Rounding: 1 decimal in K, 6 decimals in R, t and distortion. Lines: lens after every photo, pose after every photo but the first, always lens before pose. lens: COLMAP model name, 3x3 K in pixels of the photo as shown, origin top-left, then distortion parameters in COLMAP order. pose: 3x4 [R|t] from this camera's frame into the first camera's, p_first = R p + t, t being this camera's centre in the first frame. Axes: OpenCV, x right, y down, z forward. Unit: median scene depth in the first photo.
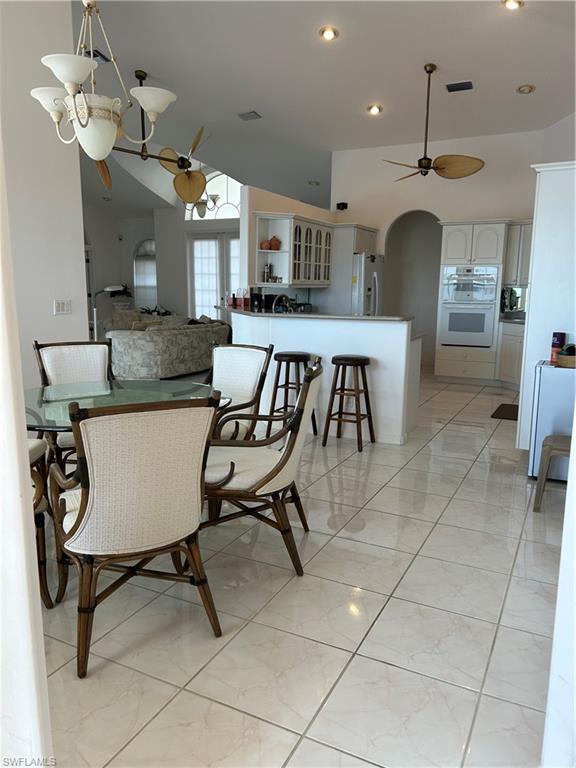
lens RADIAL K [[582.1, 0, 286.5], [0, 582.1, 384.3], [0, 0, 1]] dist [0.003746, 0.000666]
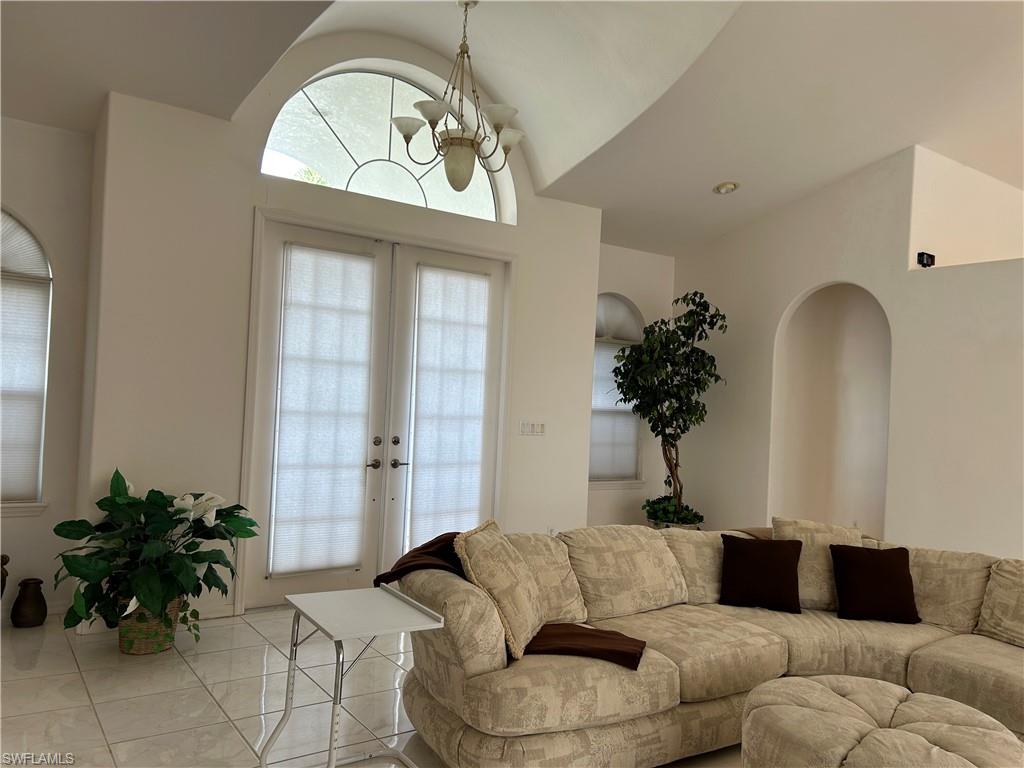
lens RADIAL K [[776.2, 0, 510.9], [0, 776.2, 383.9], [0, 0, 1]] dist [0.003746, 0.000666]
pose [[0.477984, 0.000045, 0.878368, -0.544145], [0.096493, 0.993945, -0.052559, -0.177698], [-0.873052, 0.109879, 0.475086, 0.873943]]
